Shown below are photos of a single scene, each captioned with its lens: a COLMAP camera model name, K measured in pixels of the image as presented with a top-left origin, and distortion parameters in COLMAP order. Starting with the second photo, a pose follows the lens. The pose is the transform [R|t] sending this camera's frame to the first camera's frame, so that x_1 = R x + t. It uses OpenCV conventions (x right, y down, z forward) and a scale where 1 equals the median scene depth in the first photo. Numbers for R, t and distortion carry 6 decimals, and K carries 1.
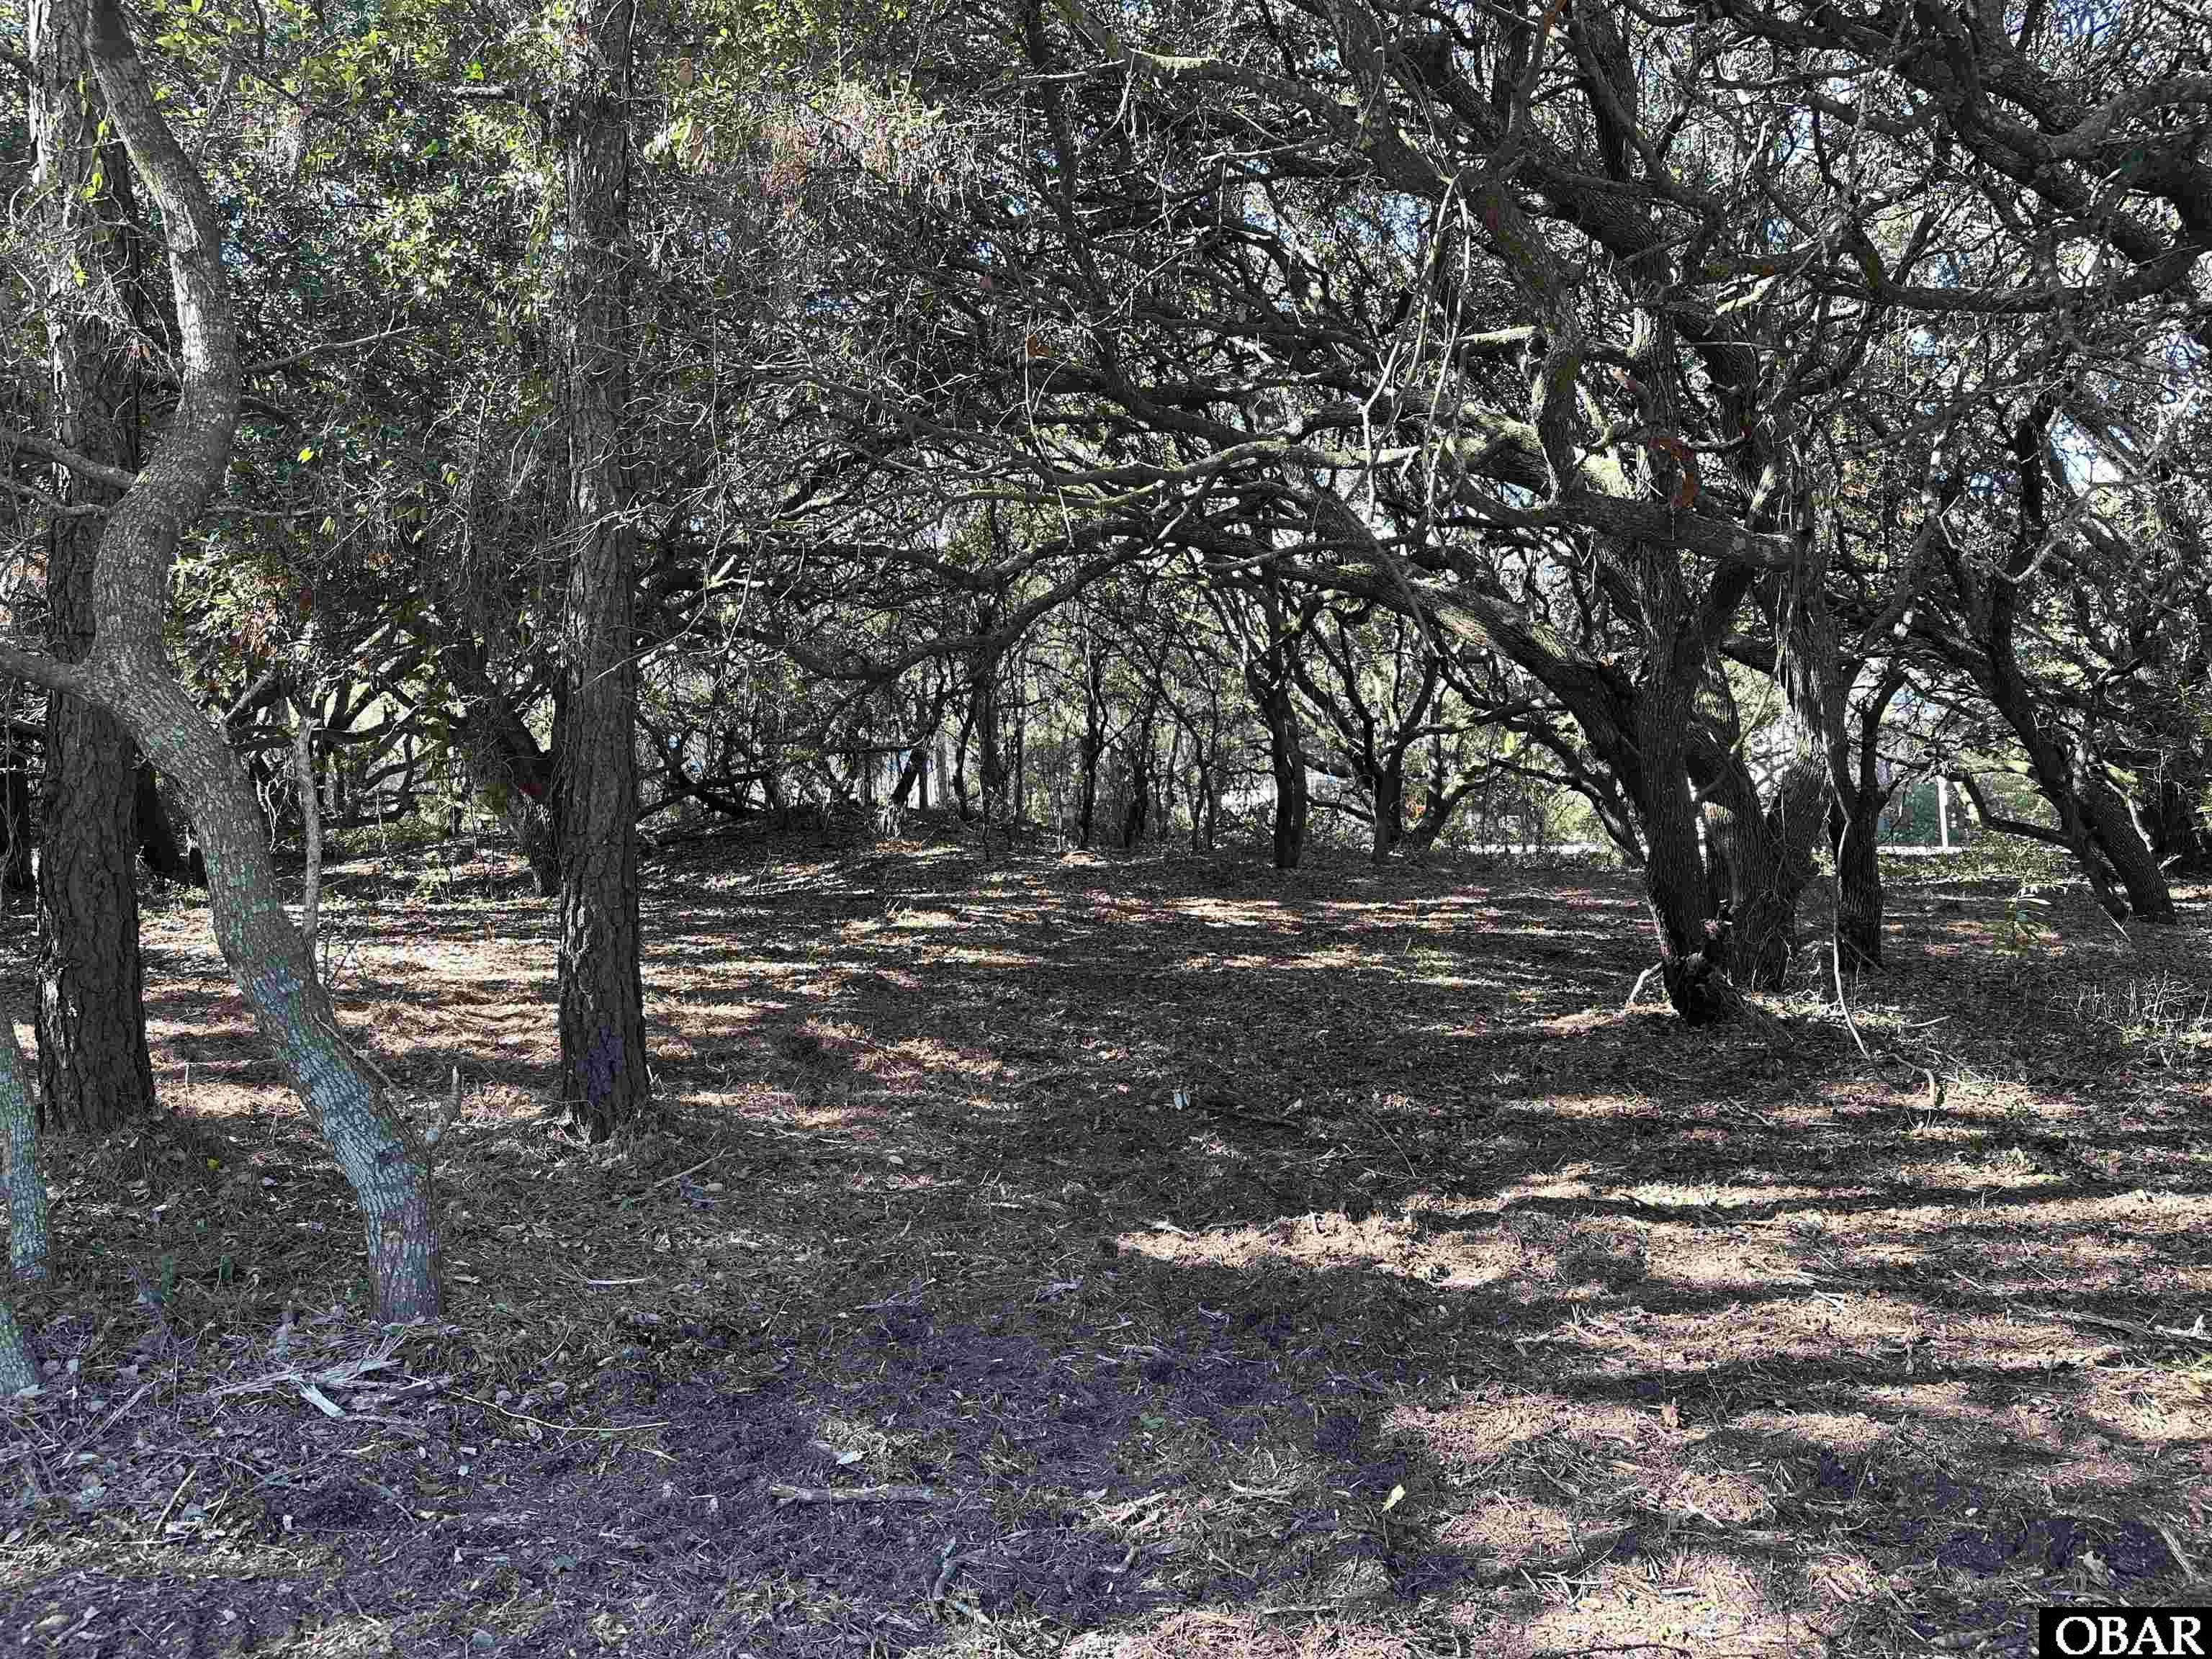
lens RADIAL K [[1457.9, 0, 1107.6], [0, 1457.9, 838.8], [0, 0, 1]] dist [0.075819, -0.076659]
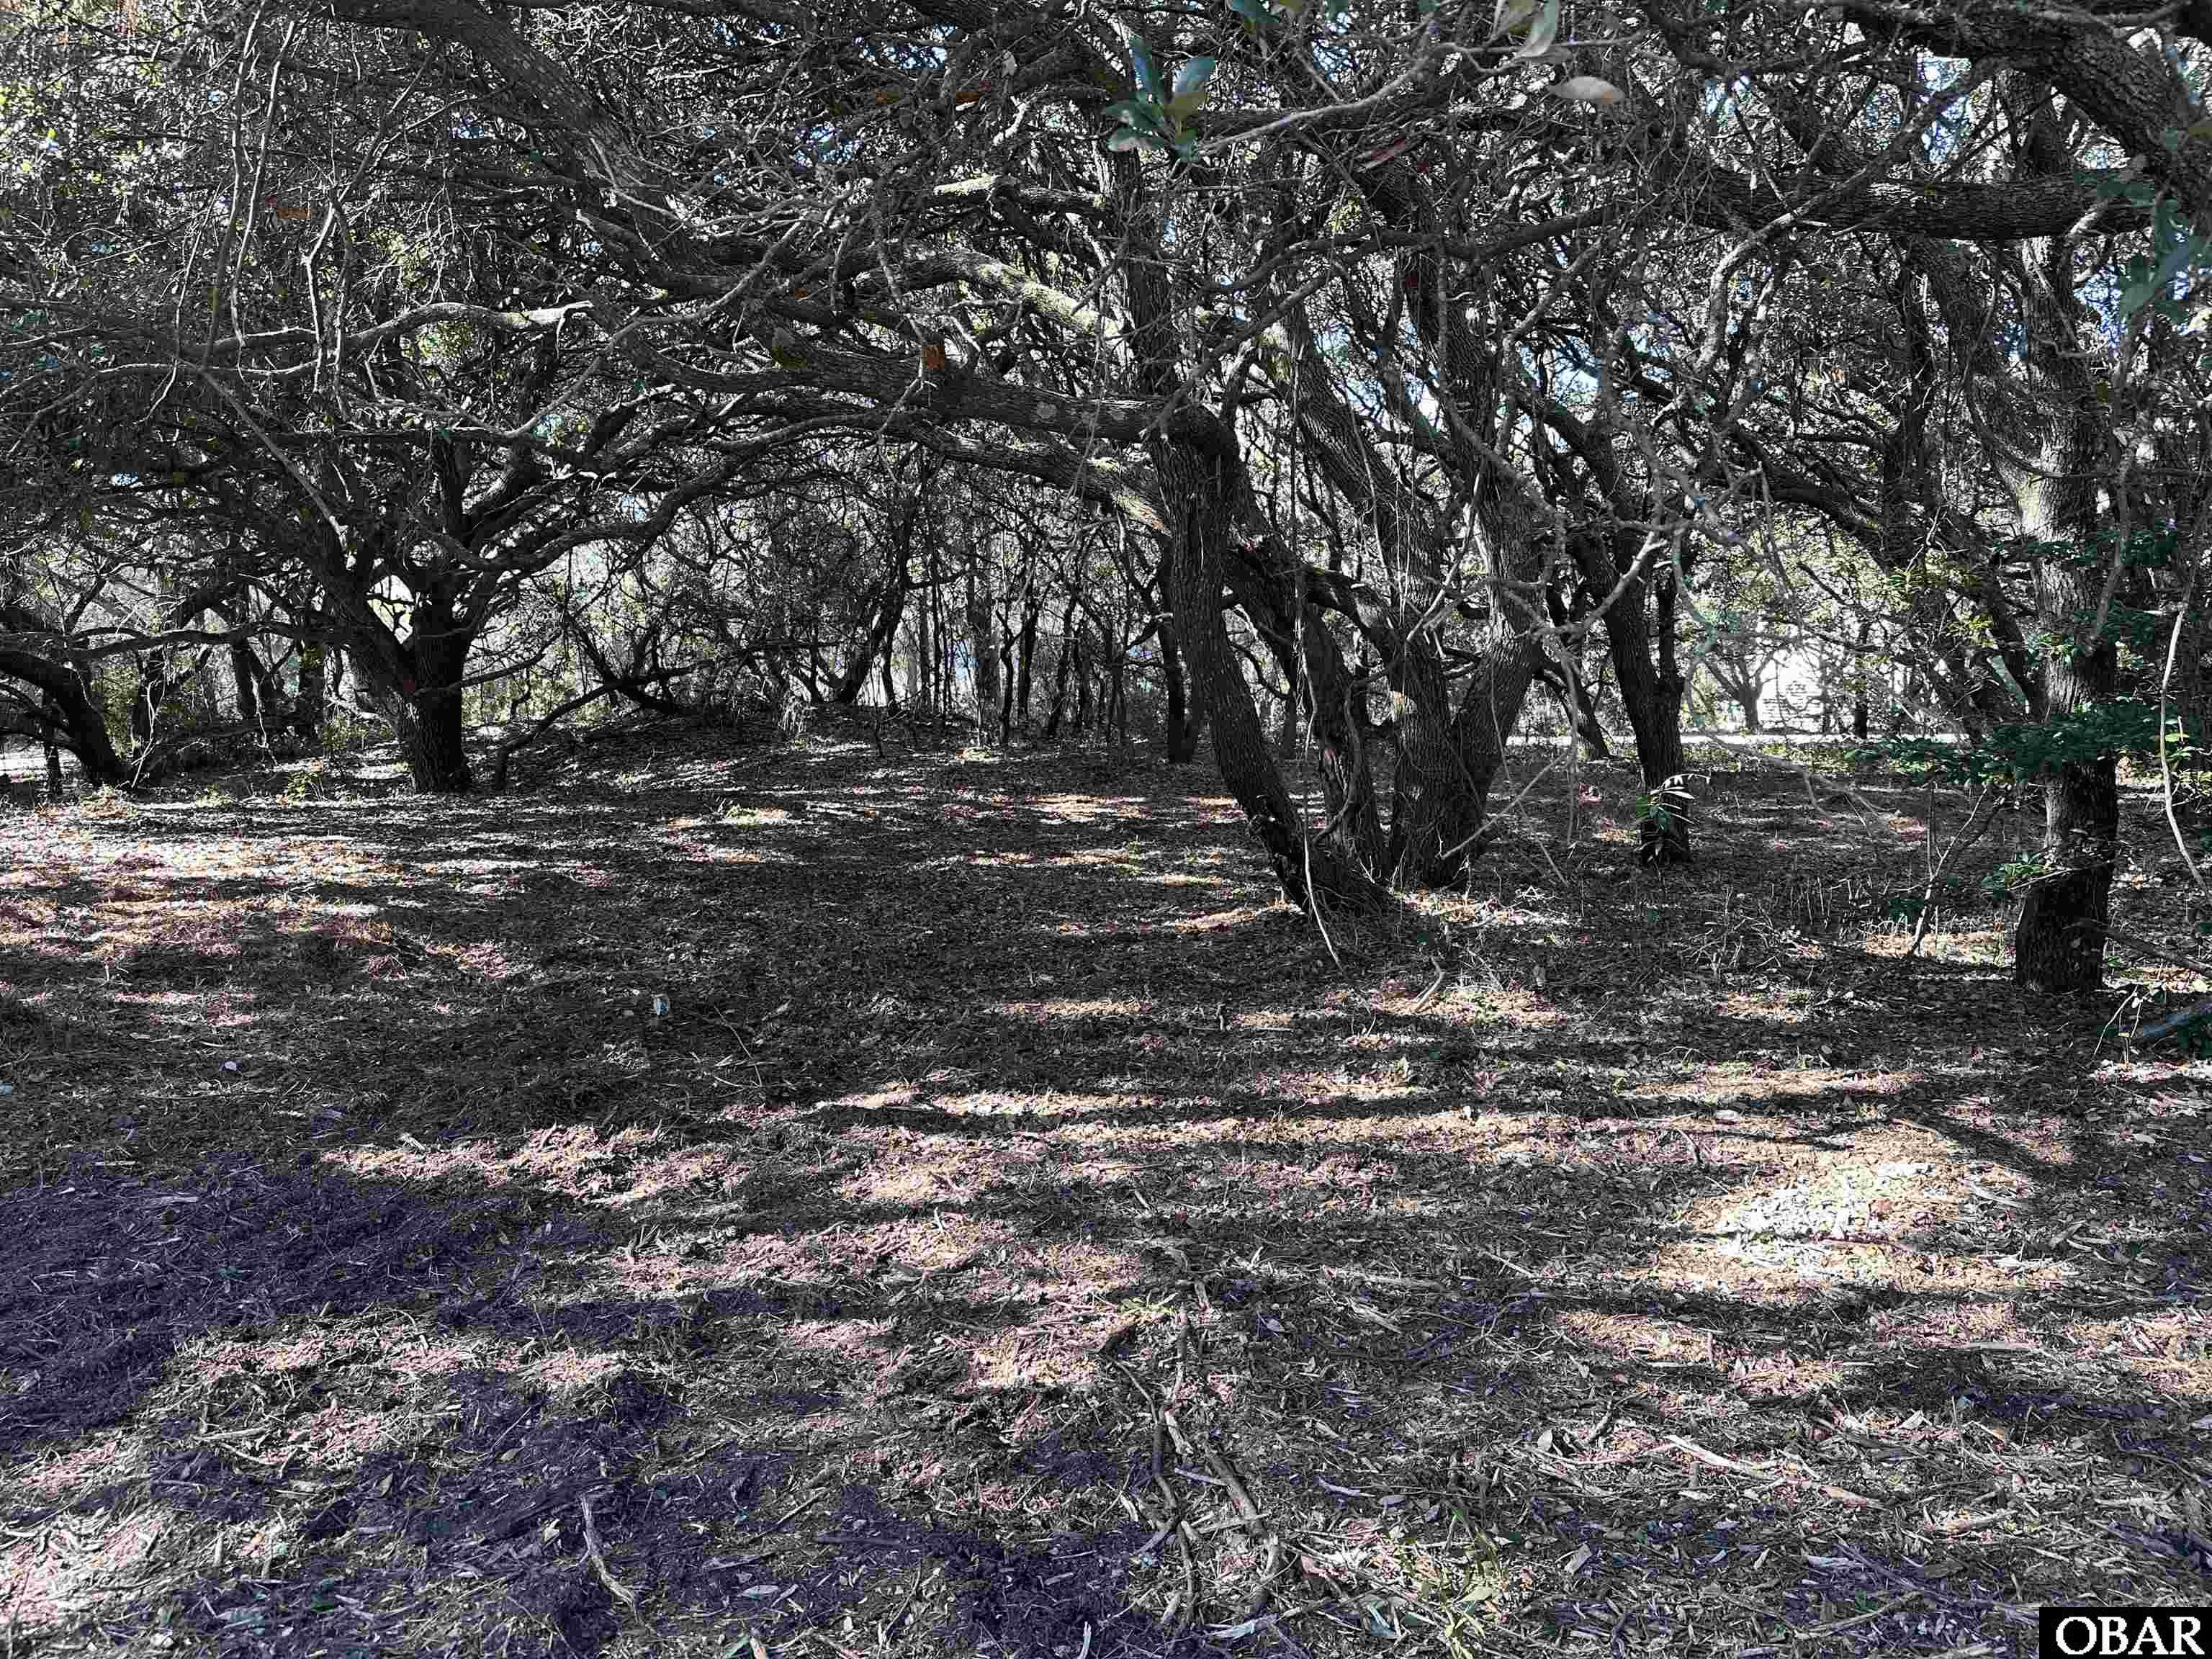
lens RADIAL K [[1457.9, 0, 1107.6], [0, 1457.9, 838.8], [0, 0, 1]] dist [0.075819, -0.076659]
pose [[0.996734, -0.001158, -0.080748, 0.146885], [0.006964, 0.997404, 0.071667, 0.000287], [0.080456, -0.071995, 0.994155, 0.019934]]
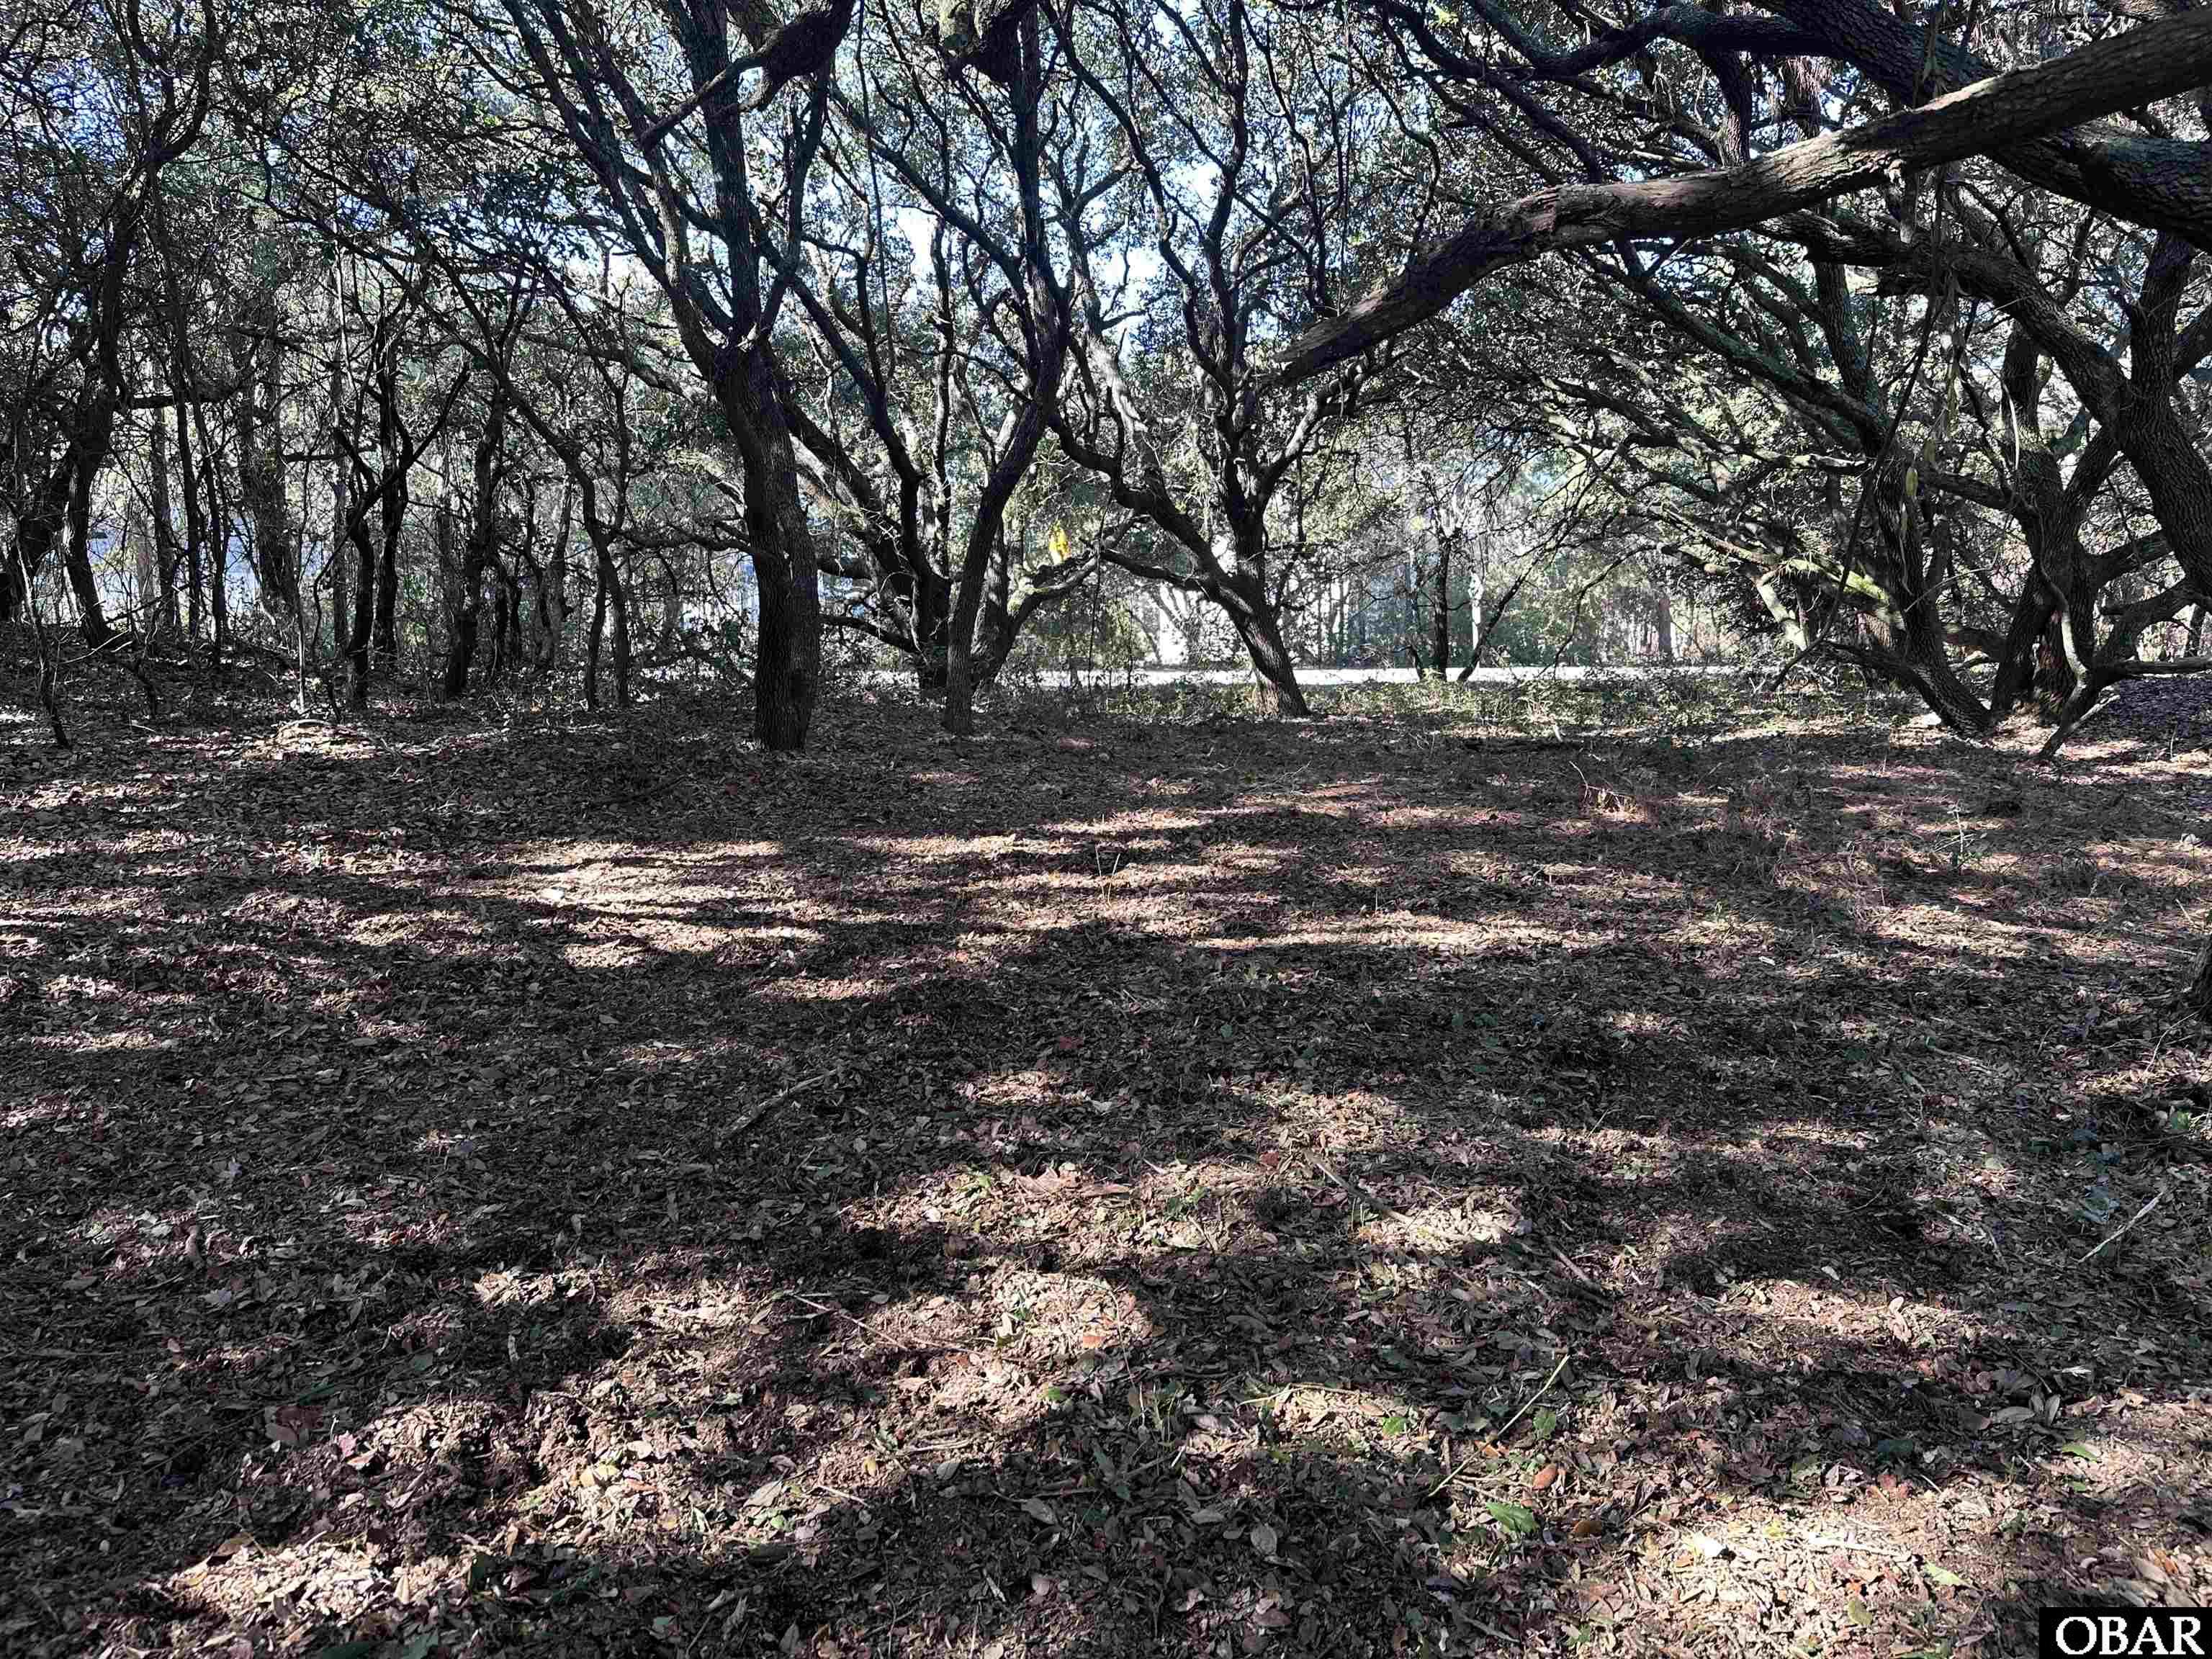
lens RADIAL K [[1543.3, 0, 1170.7], [0, 1543.3, 826.7], [0, 0, 1]] dist [-0.041240, -0.001381]
pose [[0.929576, -0.039628, 0.366494, 0.052716], [-0.000060, 0.994189, 0.107652, -0.009023], [-0.368630, -0.100093, 0.924172, 0.465949]]
